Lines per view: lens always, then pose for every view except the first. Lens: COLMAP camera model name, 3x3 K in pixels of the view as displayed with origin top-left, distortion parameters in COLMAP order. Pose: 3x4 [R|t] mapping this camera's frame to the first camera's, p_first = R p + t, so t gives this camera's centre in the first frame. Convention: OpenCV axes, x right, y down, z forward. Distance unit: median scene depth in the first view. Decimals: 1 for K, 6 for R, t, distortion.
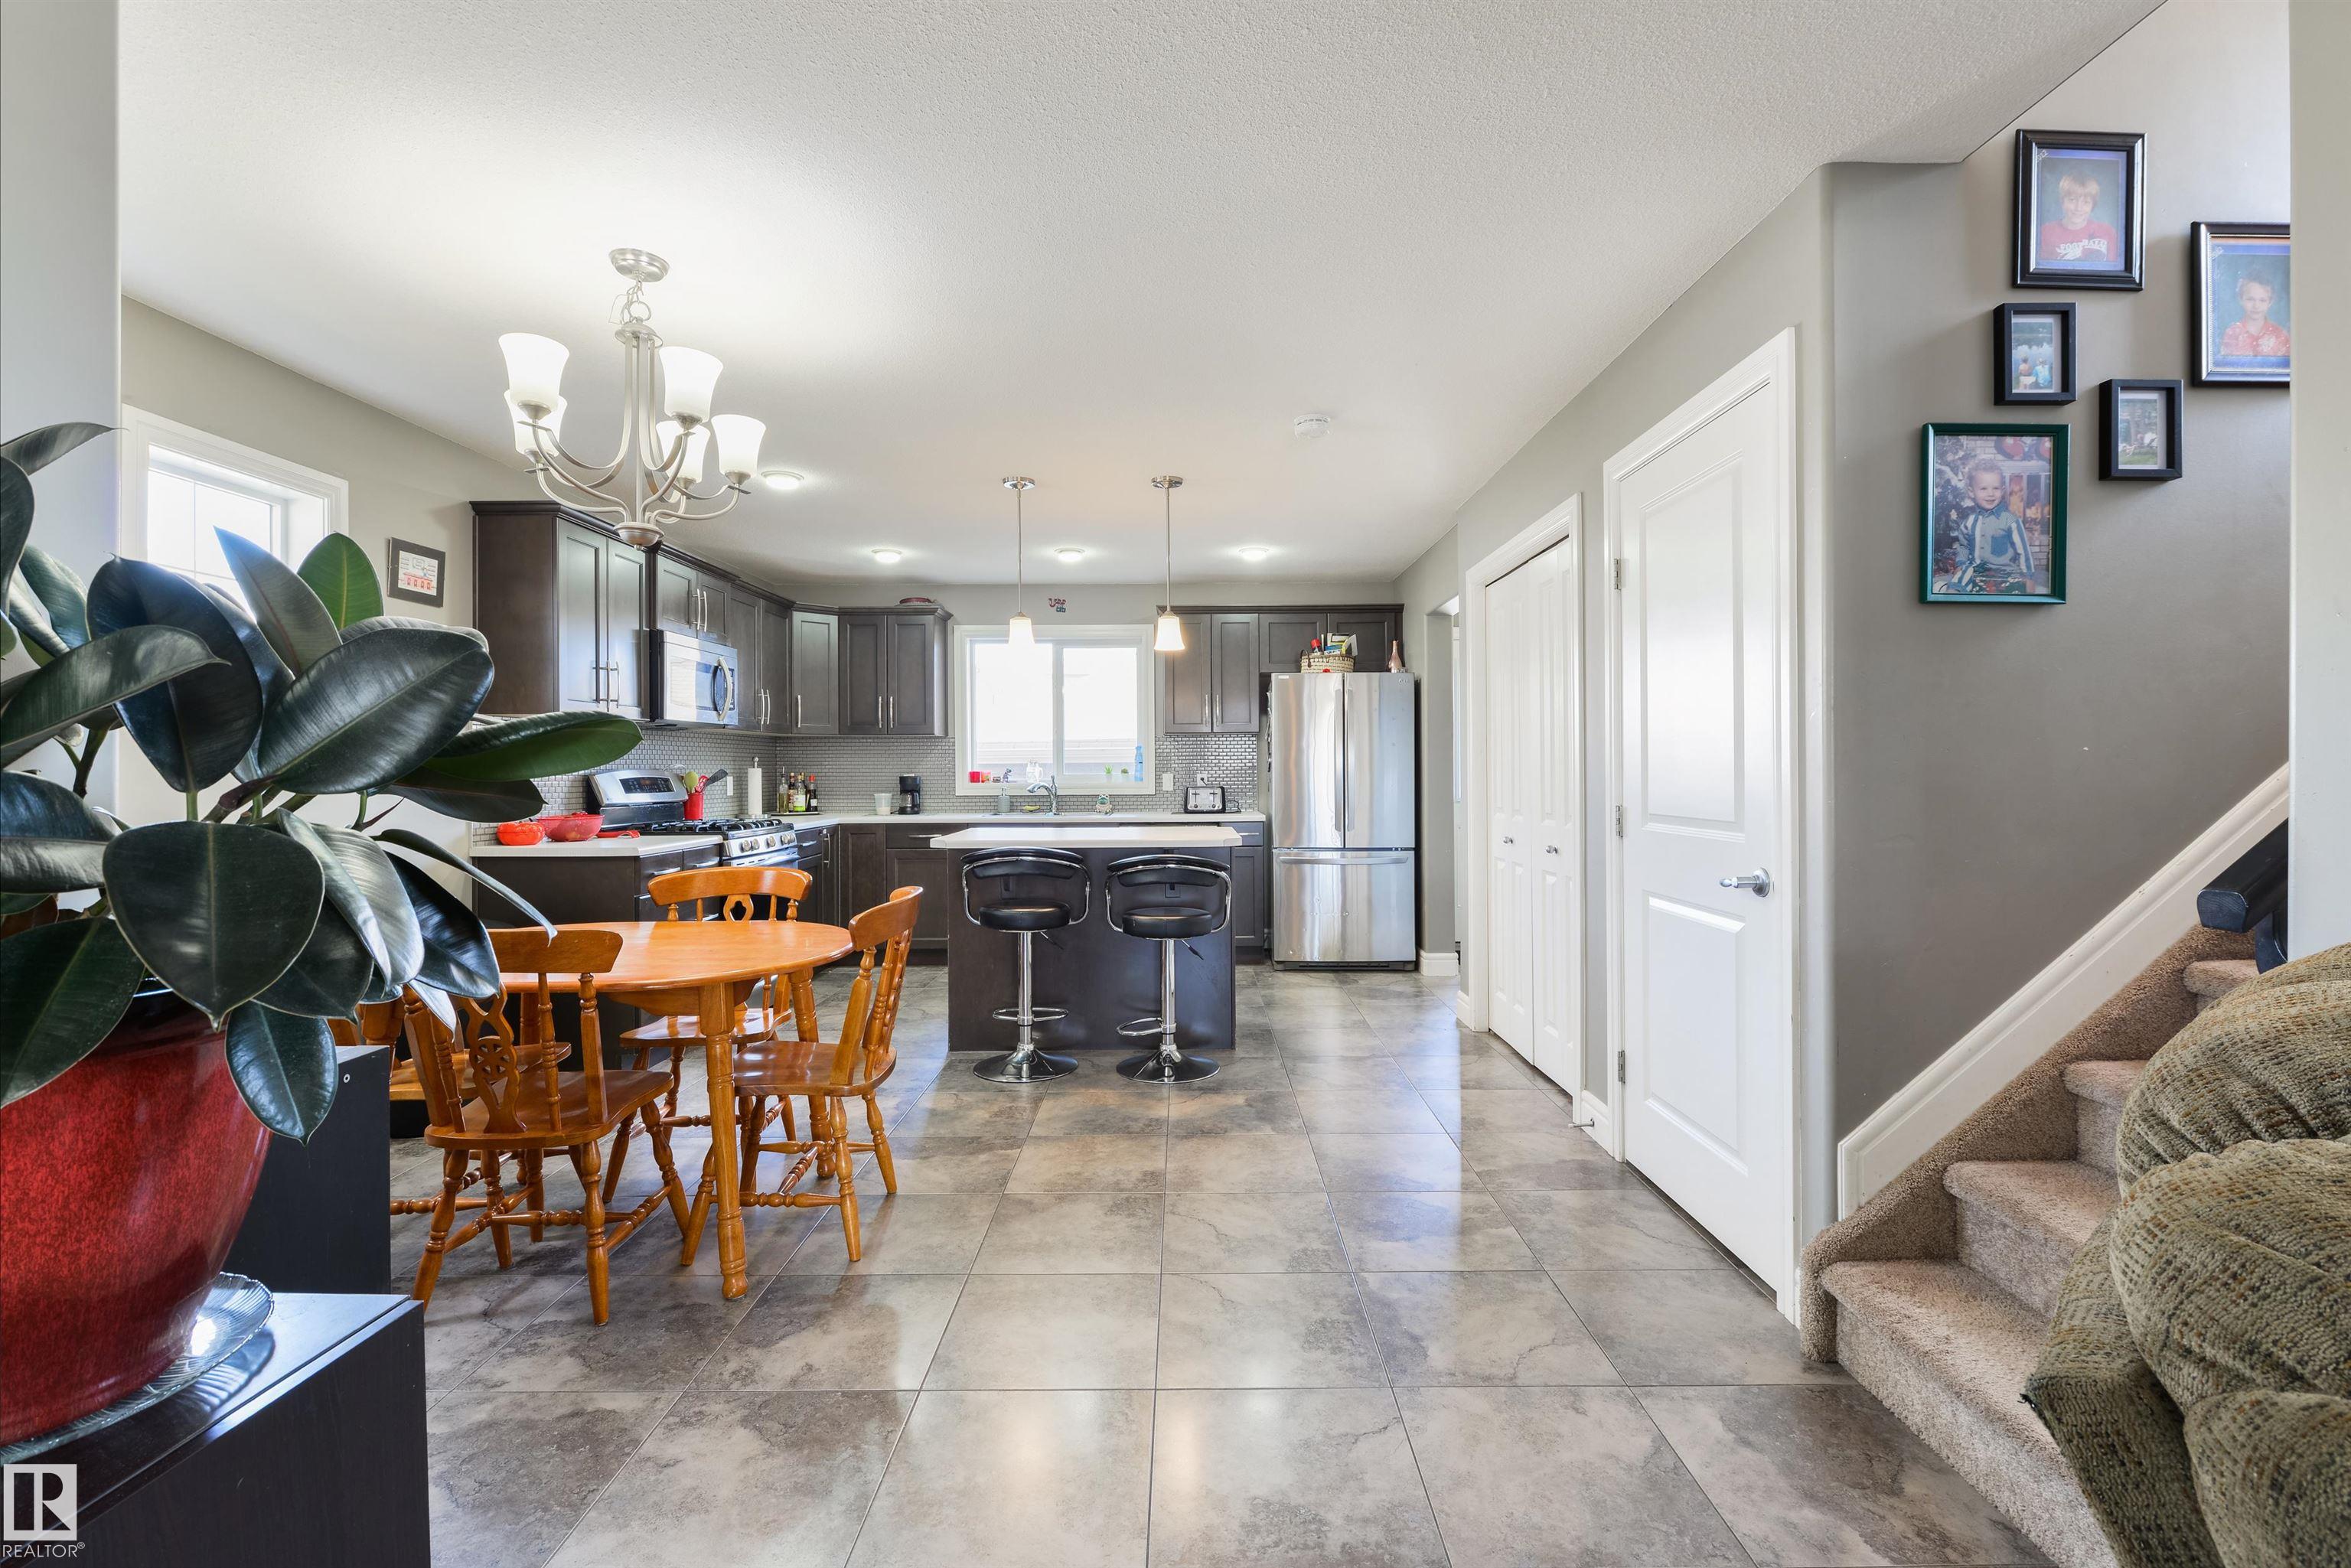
lens RADIAL K [[1026.2, 0, 1184.7], [0, 1026.2, 762.7], [0, 0, 1]] dist [-0.000548, -0.000147]
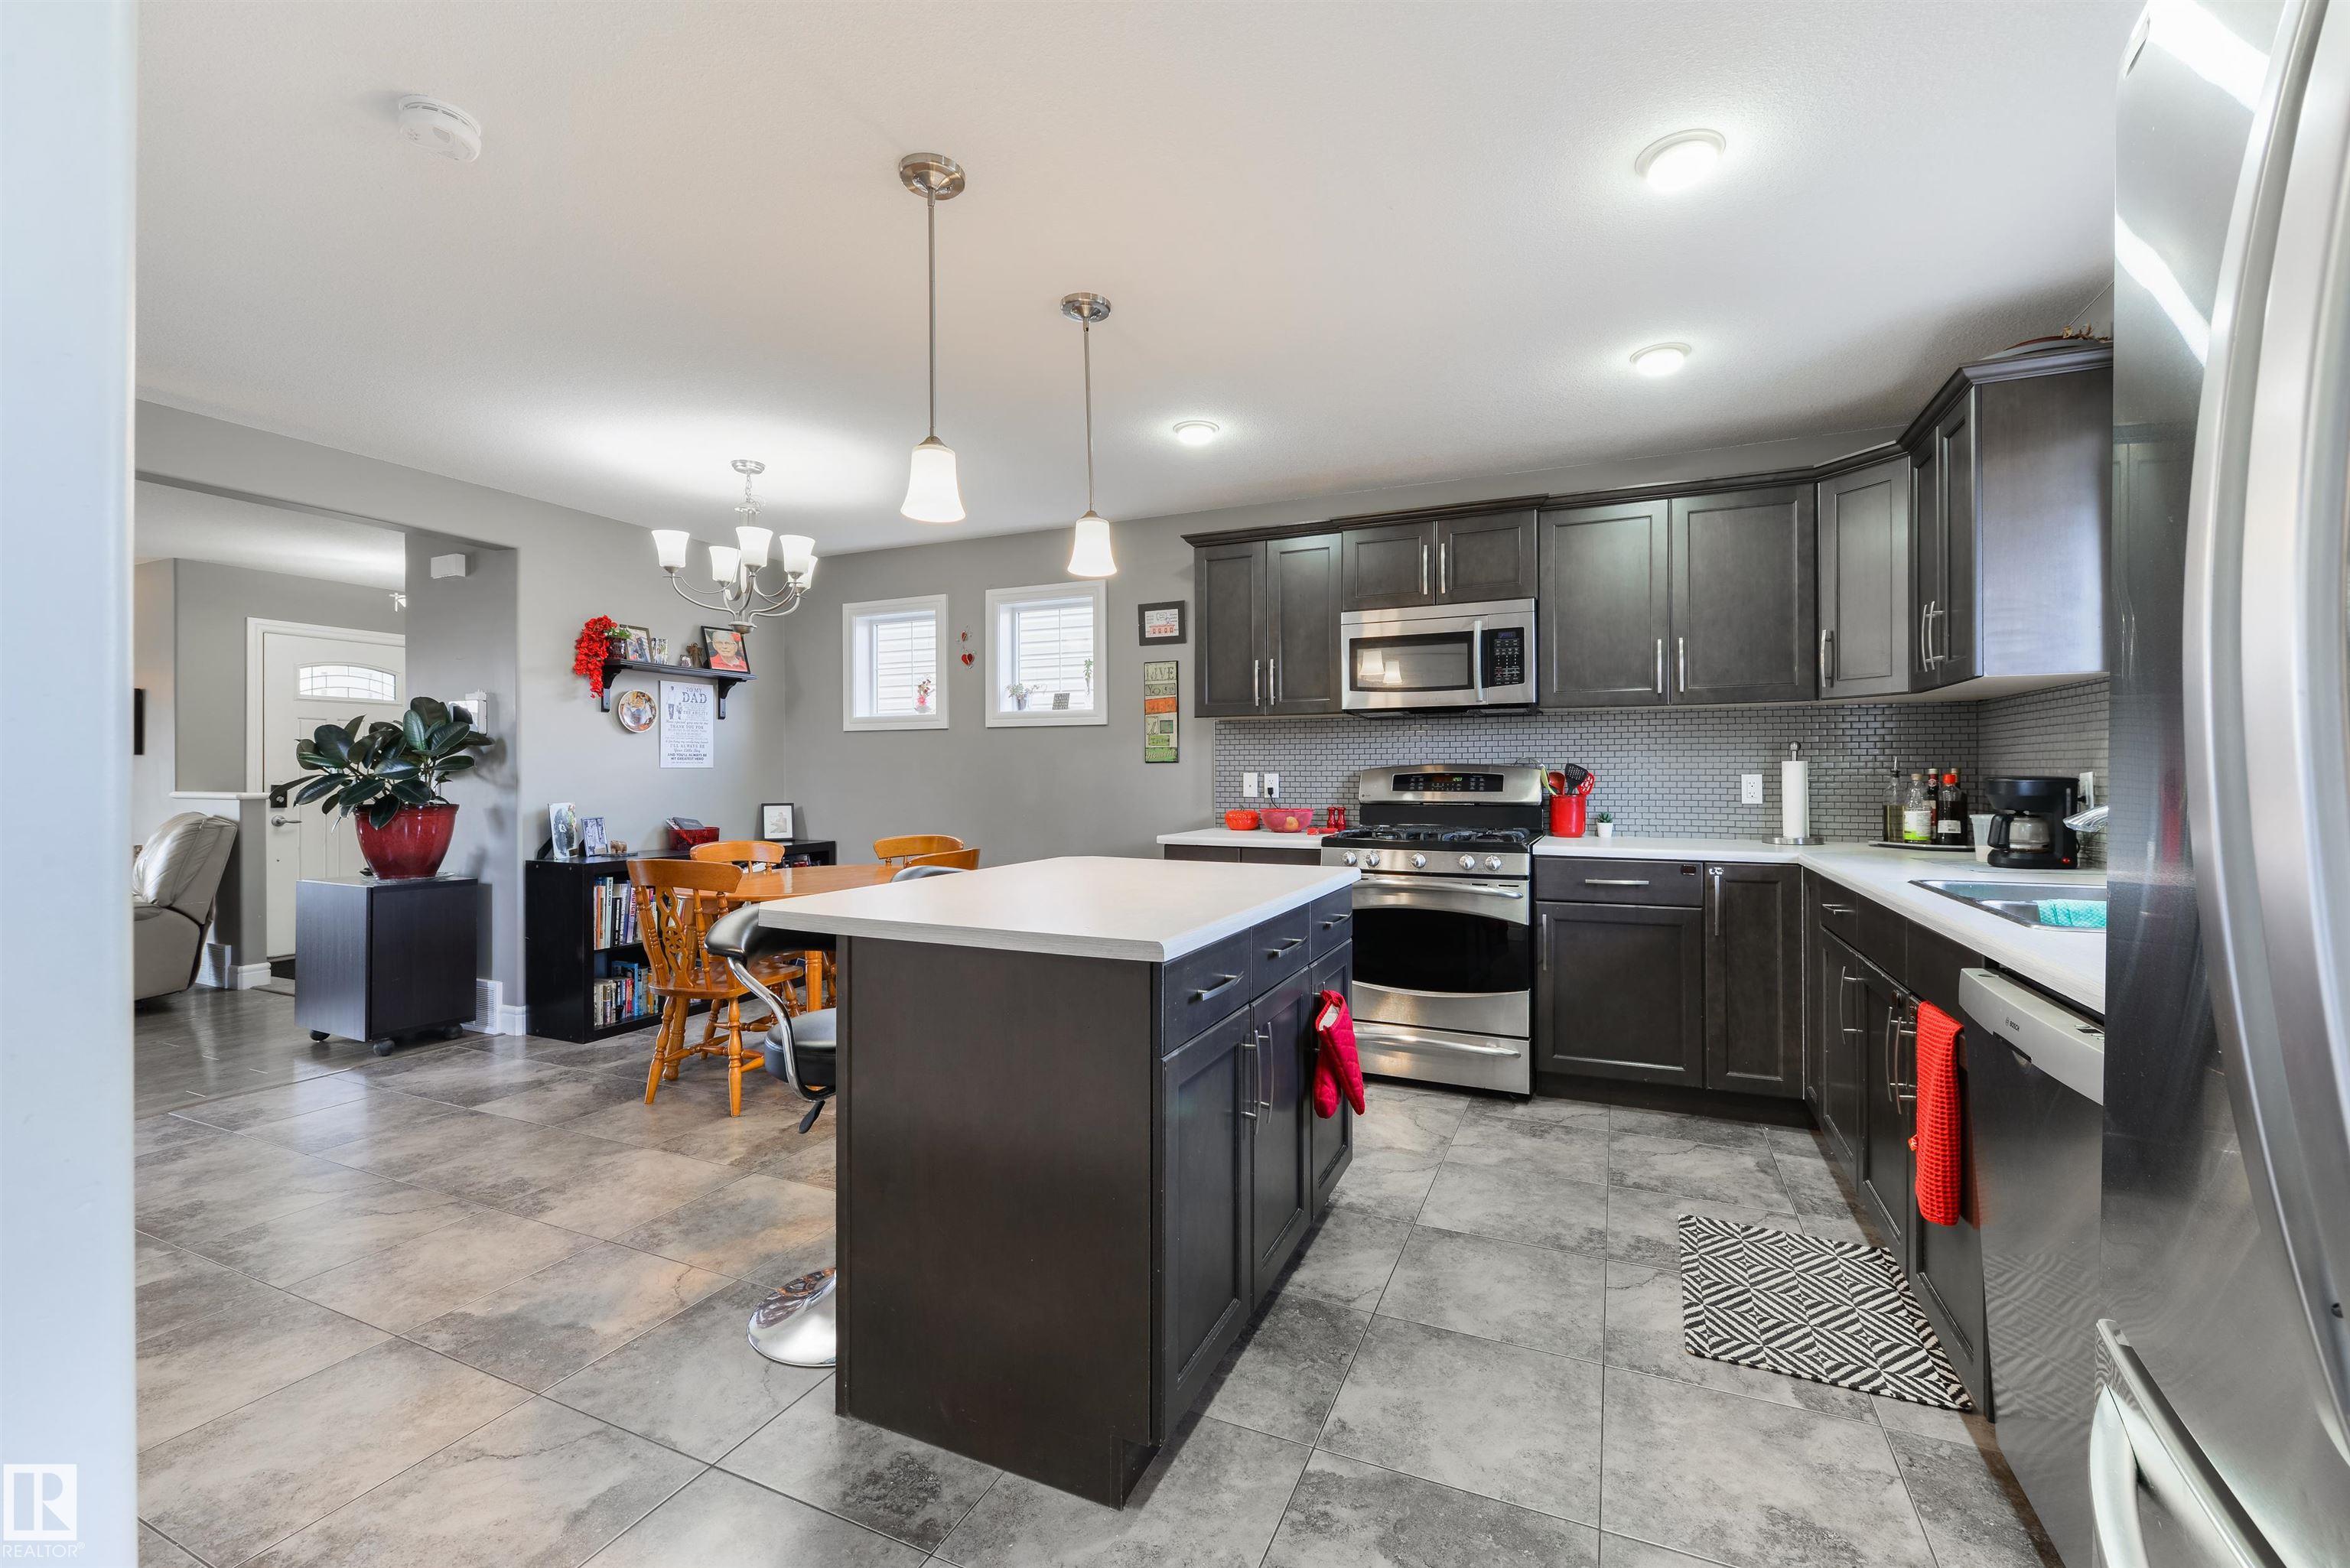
lens RADIAL K [[972.3, 0, 1185.1], [0, 972.3, 770.7], [0, 0, 1]] dist [0.006286, -0.006291]
pose [[-0.406694, 0.001862, -0.913562, 0.289883], [0.007589, 0.999970, -0.001340, 0.010434], [0.913533, -0.007478, -0.406696, 1.044027]]
